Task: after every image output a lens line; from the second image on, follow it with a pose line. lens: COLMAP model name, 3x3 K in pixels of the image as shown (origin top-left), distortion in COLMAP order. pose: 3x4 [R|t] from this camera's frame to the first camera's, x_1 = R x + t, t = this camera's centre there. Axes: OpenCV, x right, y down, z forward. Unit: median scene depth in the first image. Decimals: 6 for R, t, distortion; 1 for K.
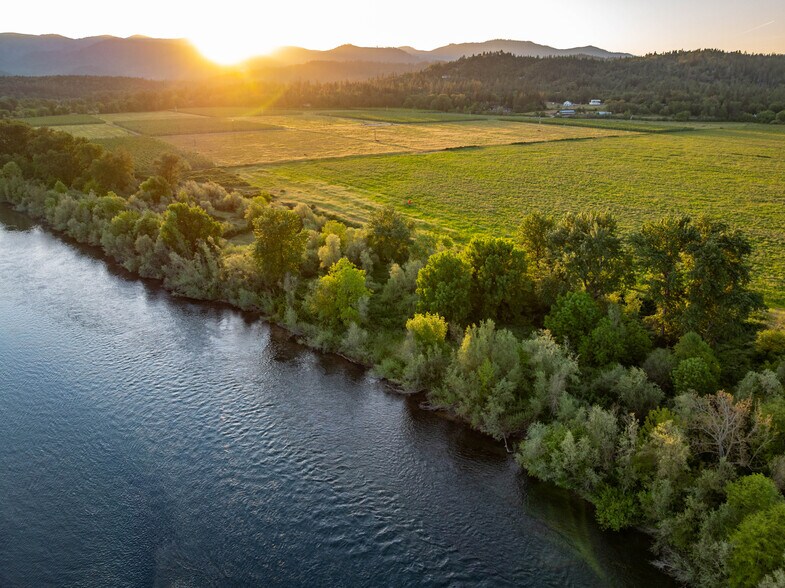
lens RADIAL K [[553.7, 0, 395.0], [0, 553.7, 291.9], [0, 0, 1]] dist [-0.056282, 0.029930]
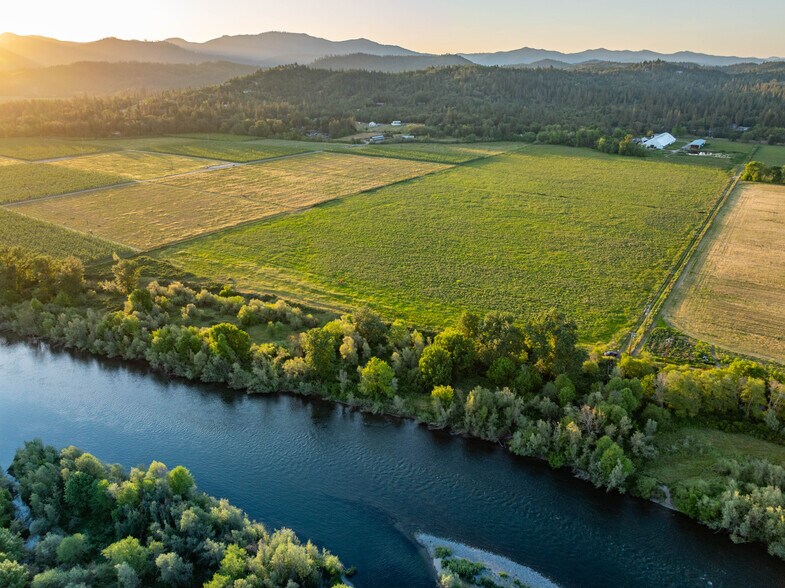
lens RADIAL K [[553.7, 0, 395.0], [0, 553.7, 291.9], [0, 0, 1]] dist [-0.056282, 0.029930]
pose [[0.930600, -0.137961, 0.339042, -0.618782], [0.131851, 0.990417, 0.041113, -0.340683], [-0.341465, 0.006444, 0.939872, -0.672549]]
